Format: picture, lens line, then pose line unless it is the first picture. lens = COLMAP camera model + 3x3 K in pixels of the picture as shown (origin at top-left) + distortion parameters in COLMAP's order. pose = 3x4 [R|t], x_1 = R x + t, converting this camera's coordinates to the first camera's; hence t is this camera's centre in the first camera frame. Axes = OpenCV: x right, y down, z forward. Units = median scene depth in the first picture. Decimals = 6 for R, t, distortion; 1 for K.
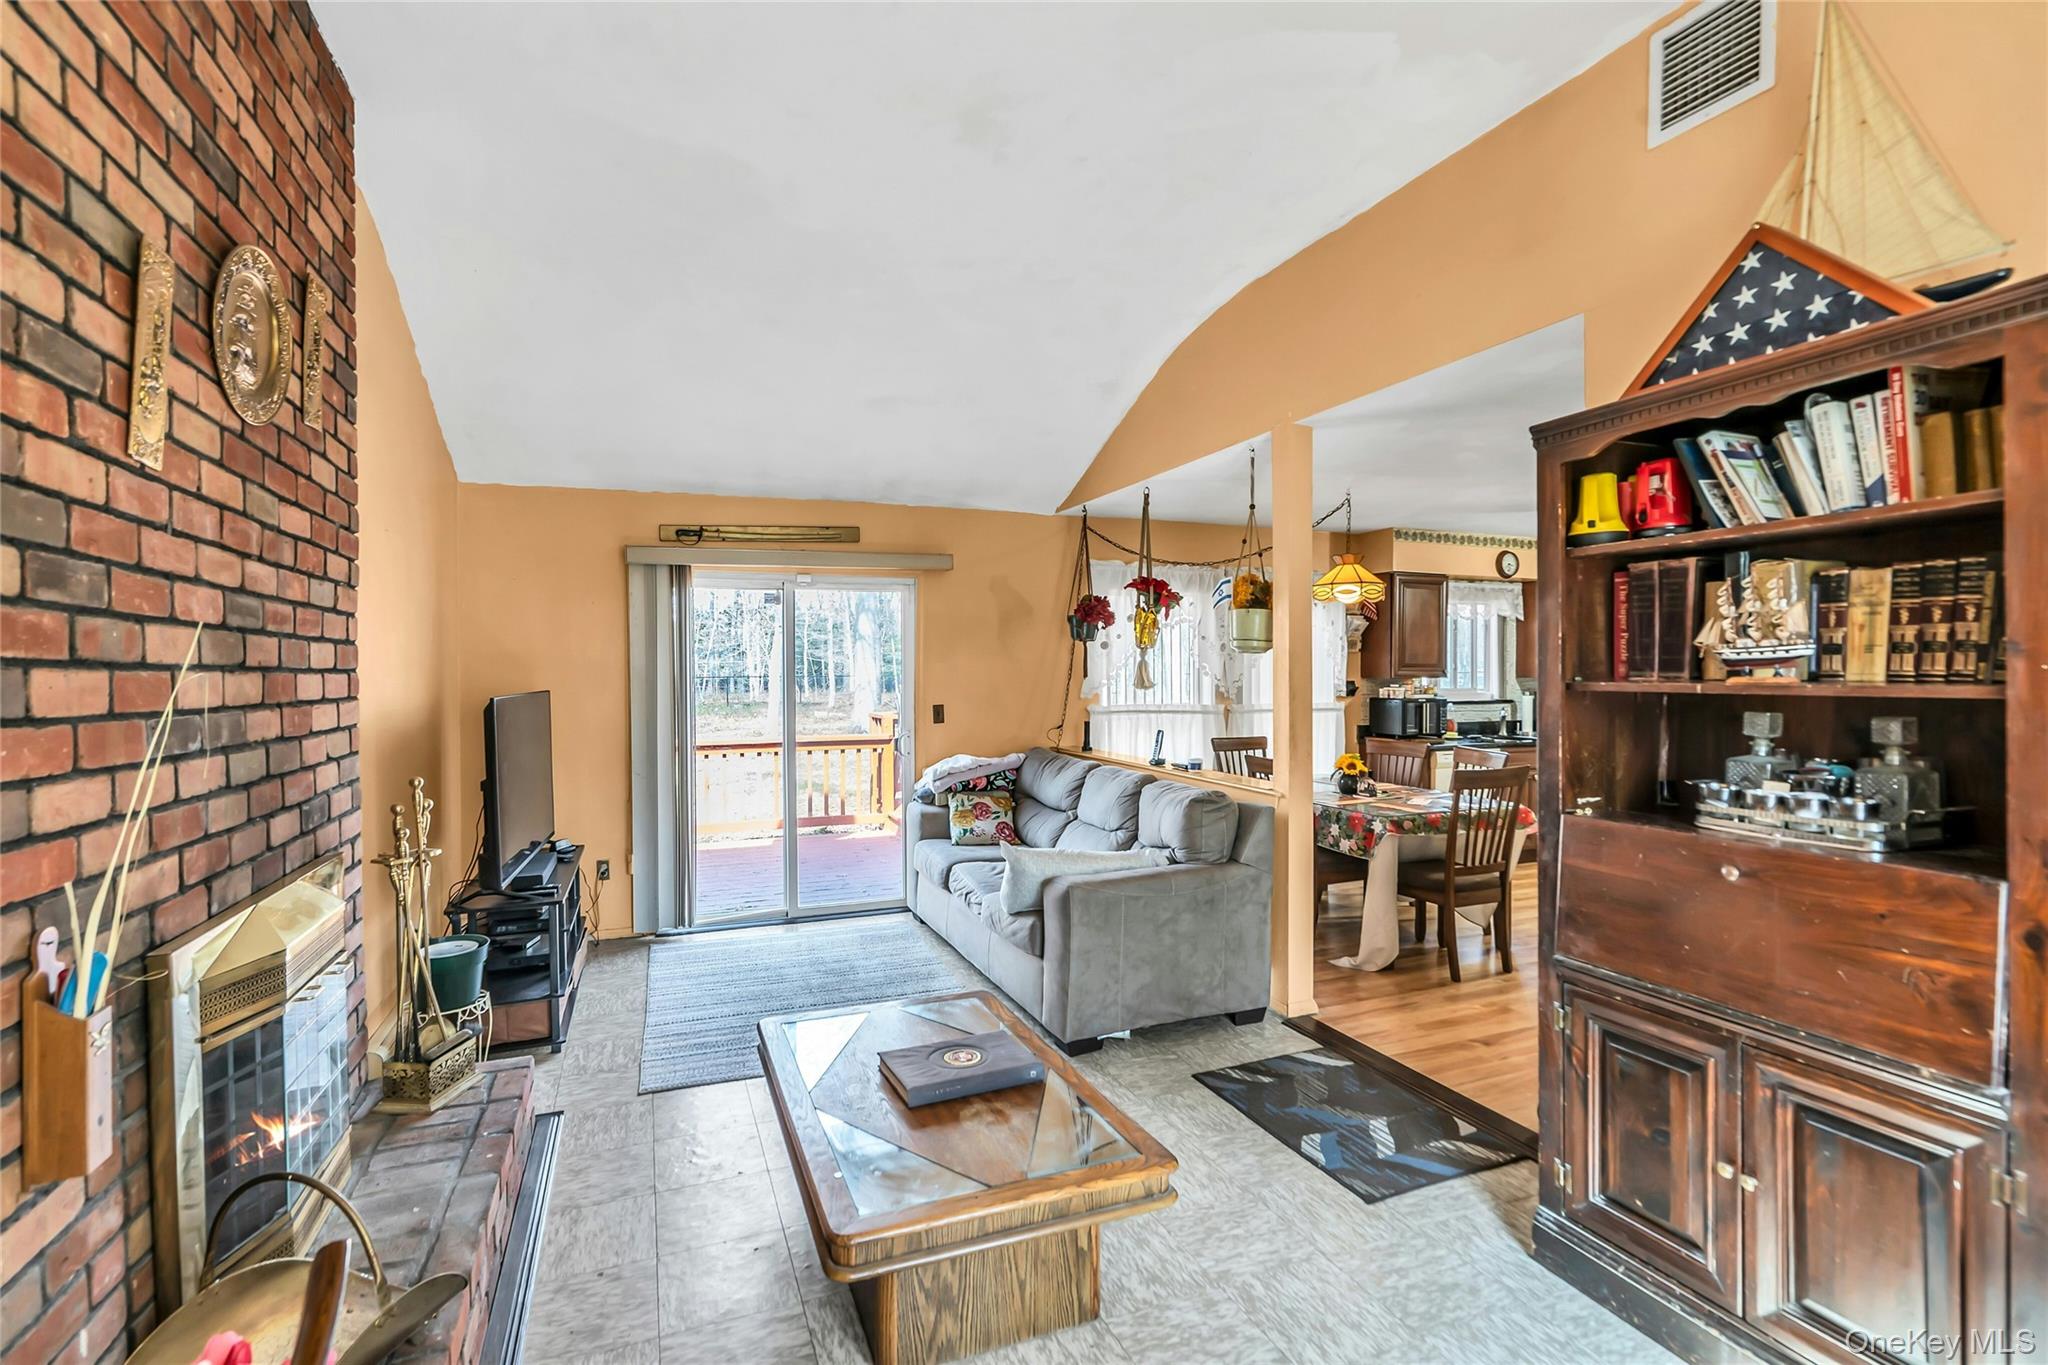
lens RADIAL K [[949.7, 0, 995.9], [0, 949.7, 685.4], [0, 0, 1]] dist [-0.006852, 0.001854]
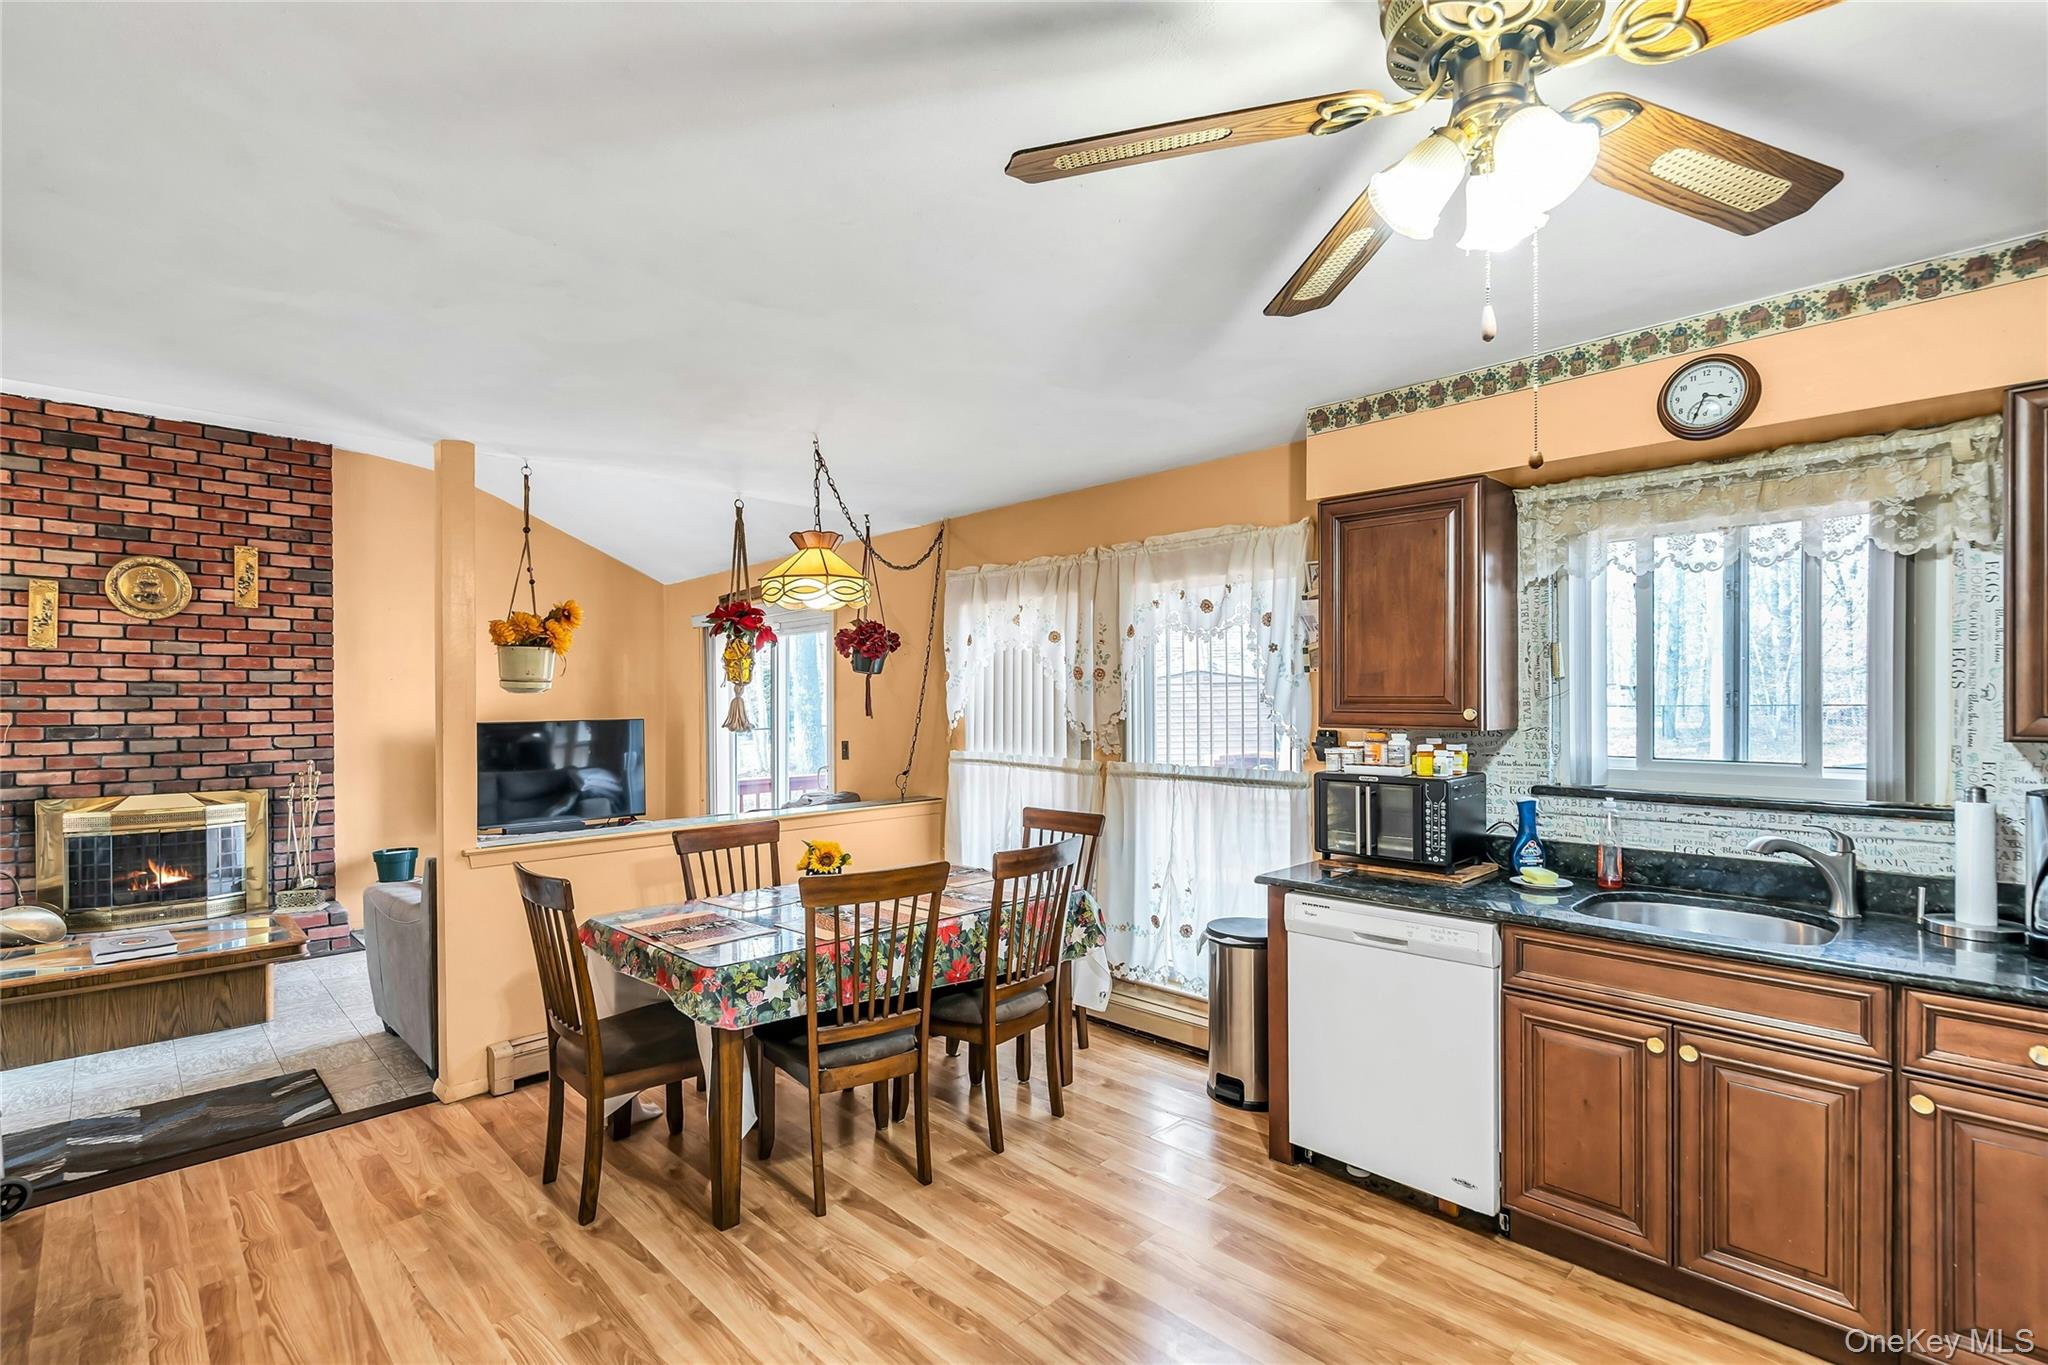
lens RADIAL K [[949.7, 0, 1023.2], [0, 949.7, 705.7], [0, 0, 1]] dist [-0.006852, 0.001854]
pose [[0.379504, 0.006614, -0.925166, 0.985325], [-0.008431, 0.999958, 0.003690, -0.023057], [0.925152, 0.006400, 0.379544, 0.845769]]
